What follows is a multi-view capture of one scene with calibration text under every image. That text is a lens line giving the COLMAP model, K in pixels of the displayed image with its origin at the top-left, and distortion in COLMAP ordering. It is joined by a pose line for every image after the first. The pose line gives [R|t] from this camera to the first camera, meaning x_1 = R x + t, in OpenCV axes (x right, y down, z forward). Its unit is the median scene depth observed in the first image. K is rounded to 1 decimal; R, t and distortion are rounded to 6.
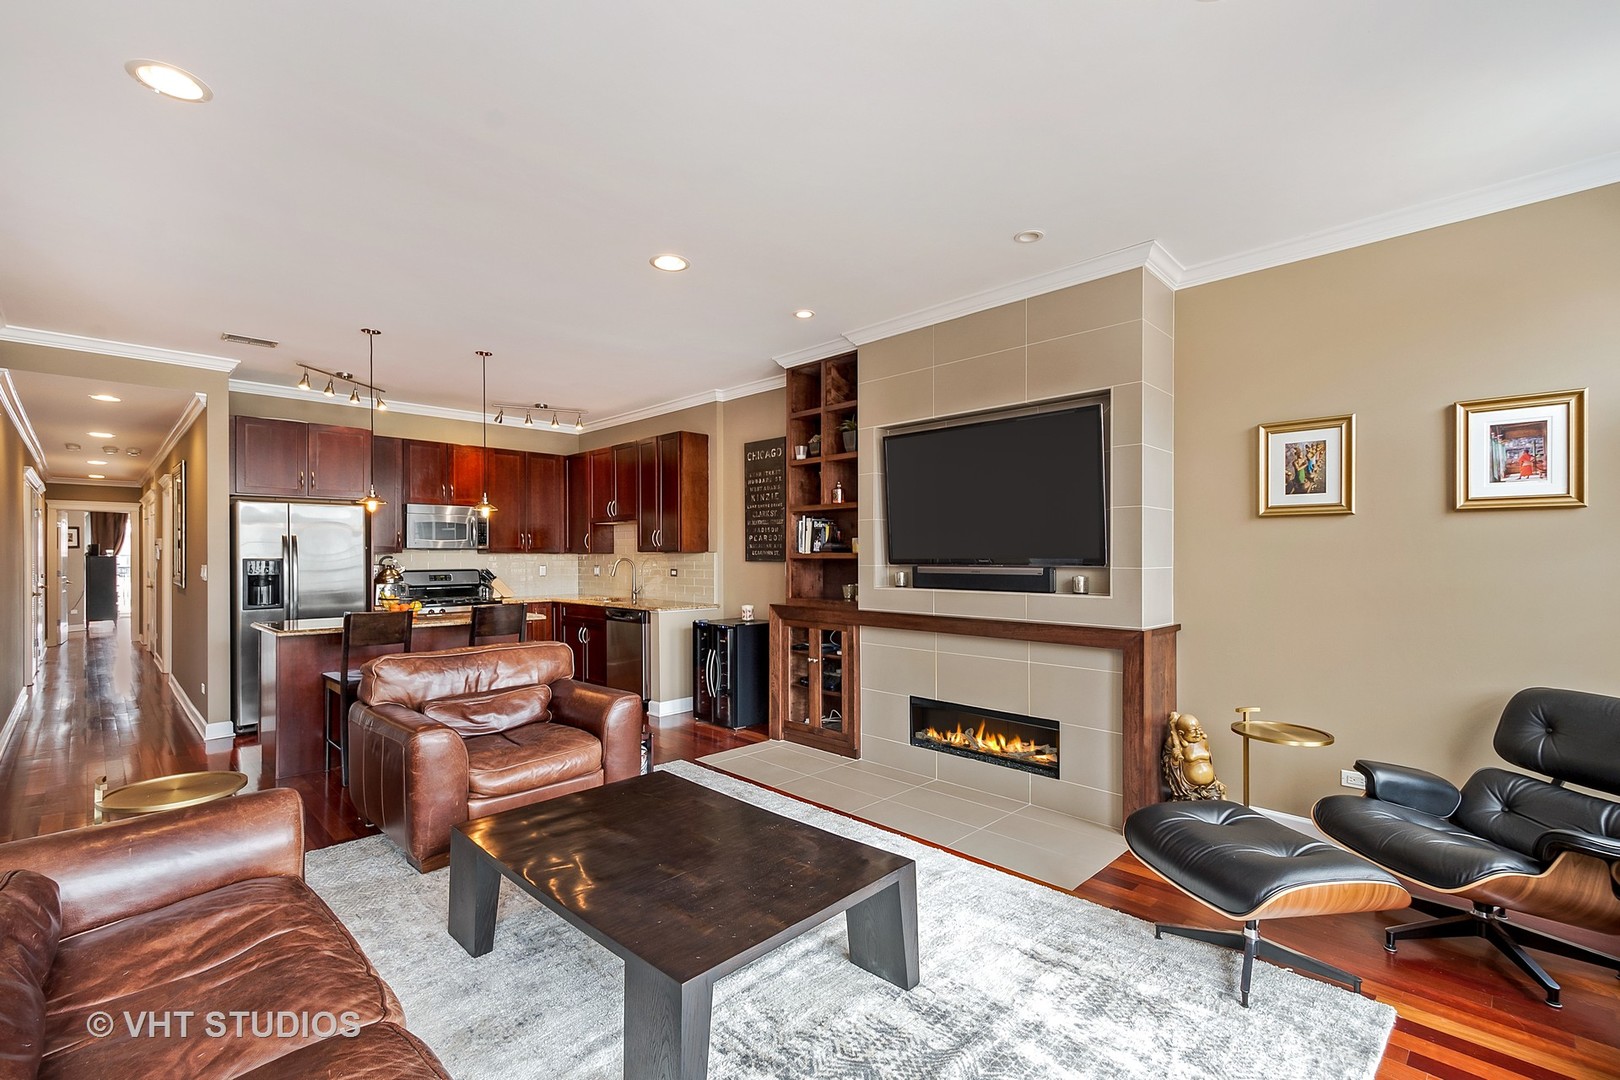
lens RADIAL K [[711.9, 0, 806.0], [0, 711.9, 555.1], [0, 0, 1]] dist [0.012552, 0.000358]
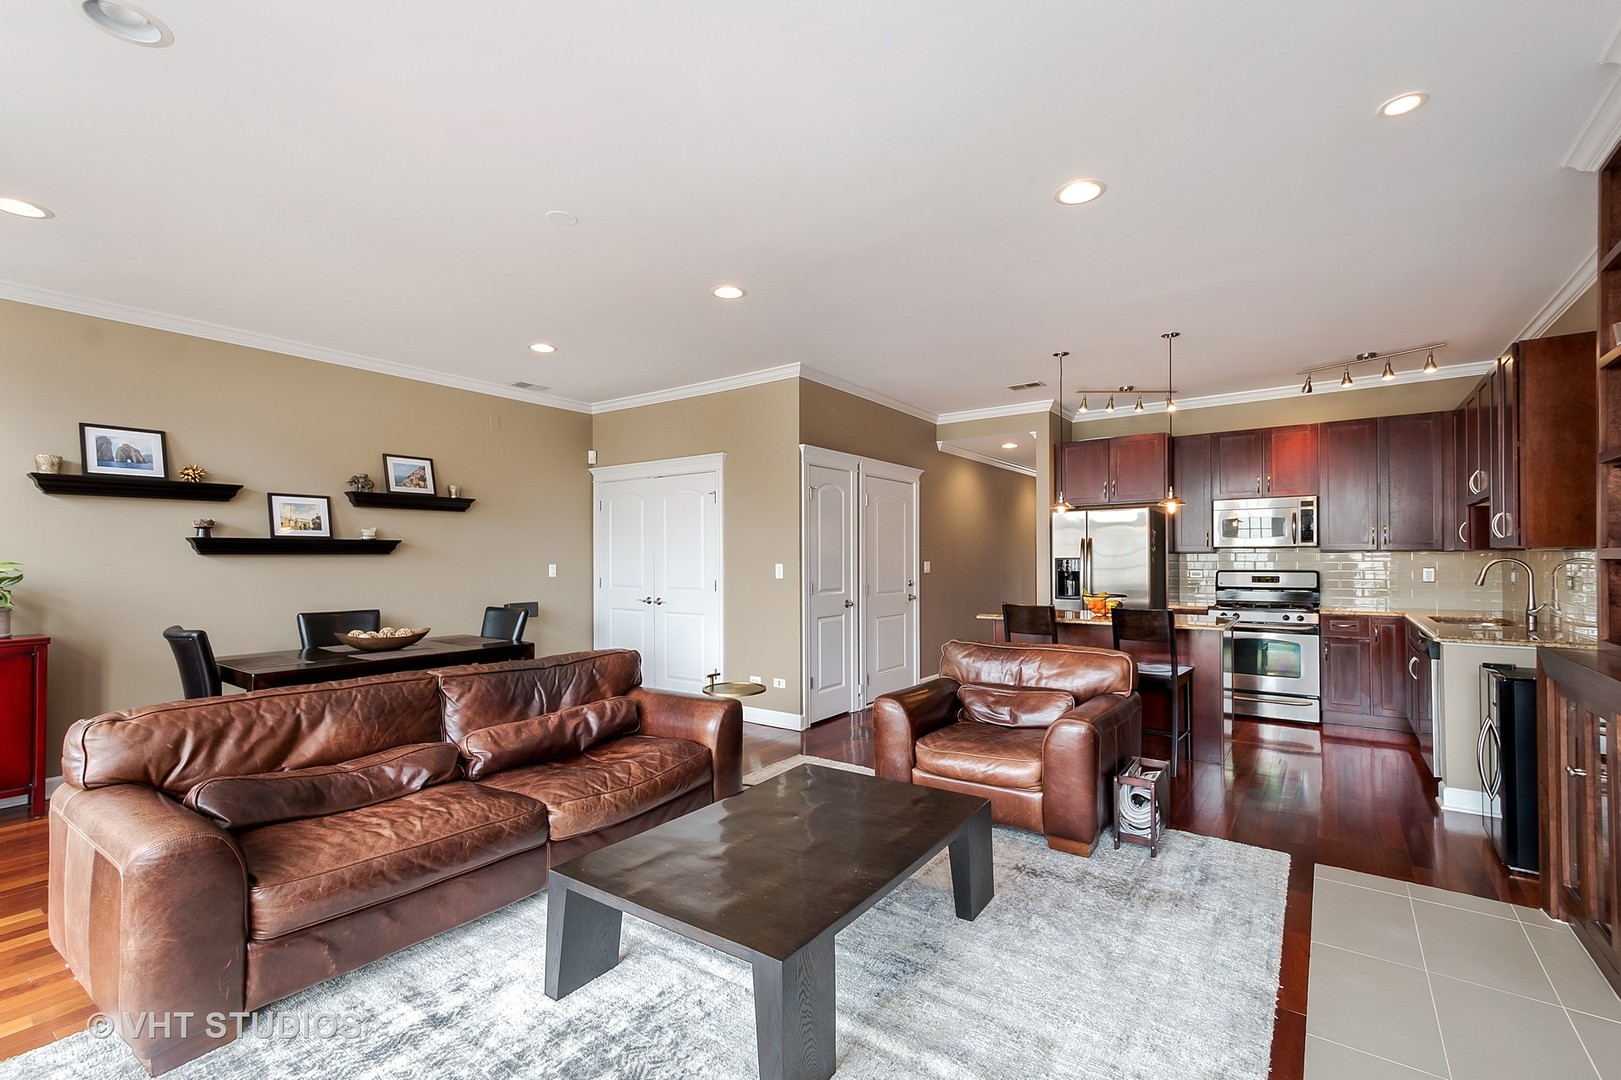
lens RADIAL K [[712.3, 0, 806.5], [0, 712.3, 555.1], [0, 0, 1]] dist [0.012552, 0.000358]
pose [[0.158814, -0.004133, -0.987300, 0.334047], [0.003962, 0.999986, -0.003549, 0.002490], [0.987301, -0.003348, 0.158829, 0.340640]]
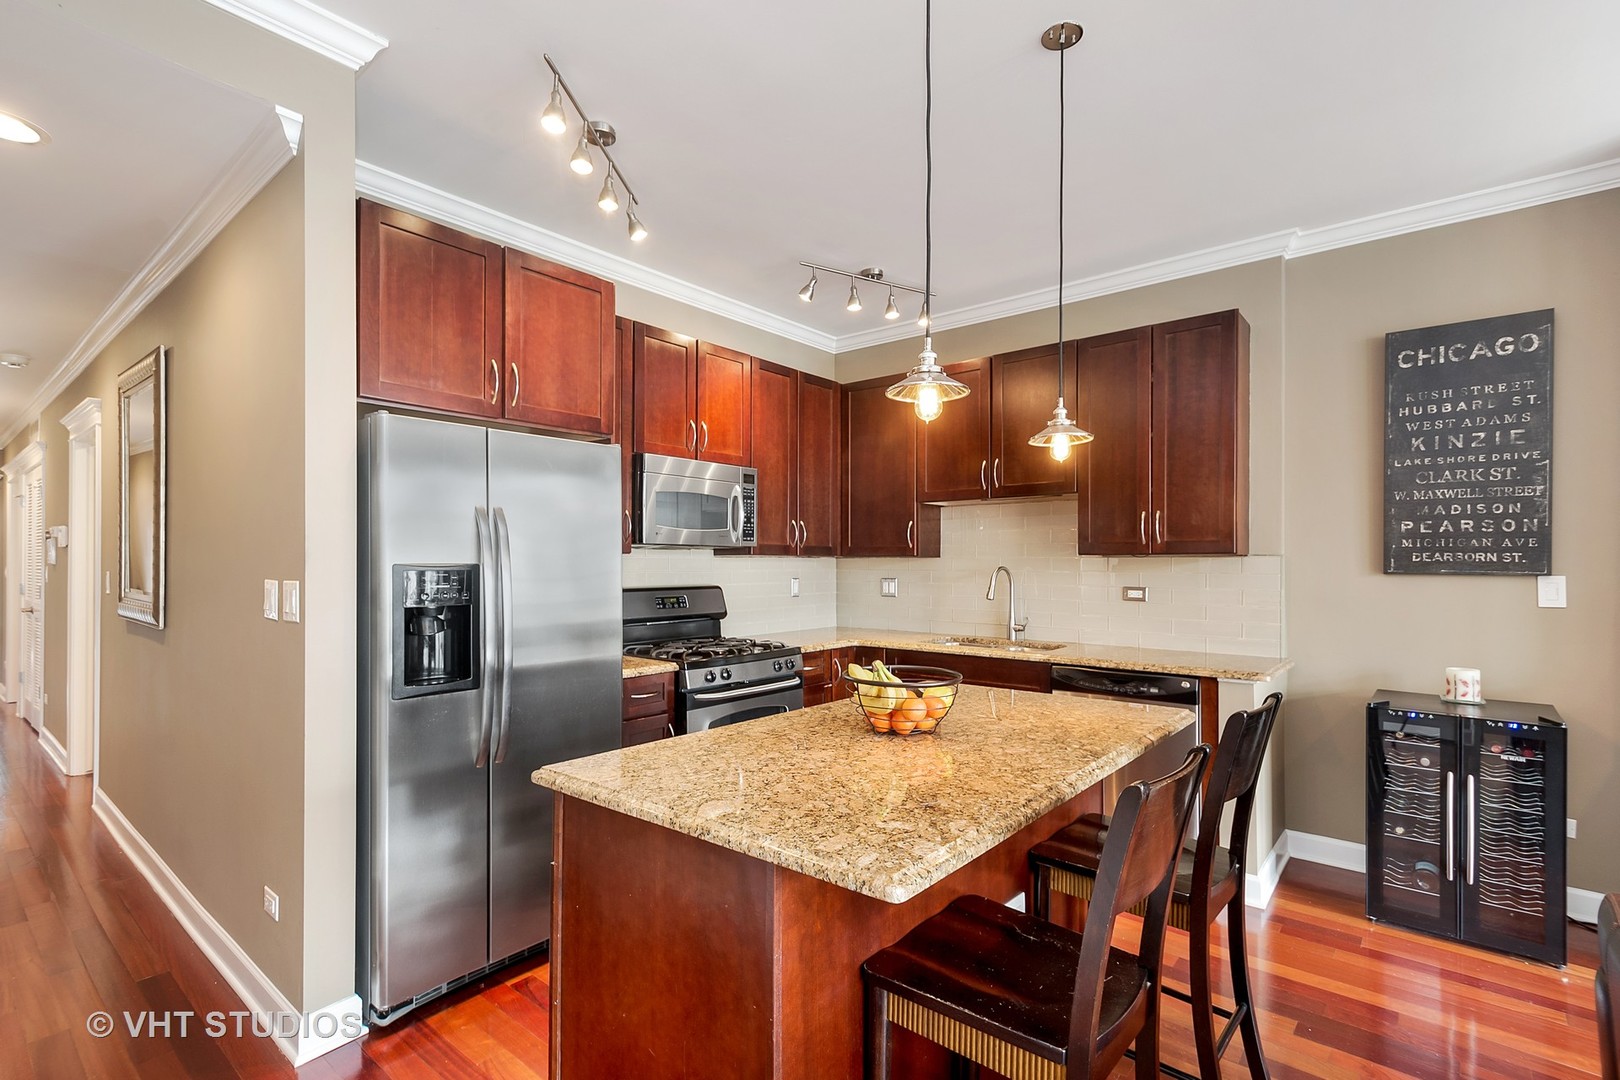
lens RADIAL K [[761.3, 0, 812.3], [0, 761.3, 561.7], [0, 0, 1]] dist [0.015823, -0.000213]
pose [[0.996363, 0.005302, 0.085051, -0.539410], [-0.005257, 0.999986, -0.000756, 0.002676], [-0.085053, 0.000306, 0.996376, 0.520644]]
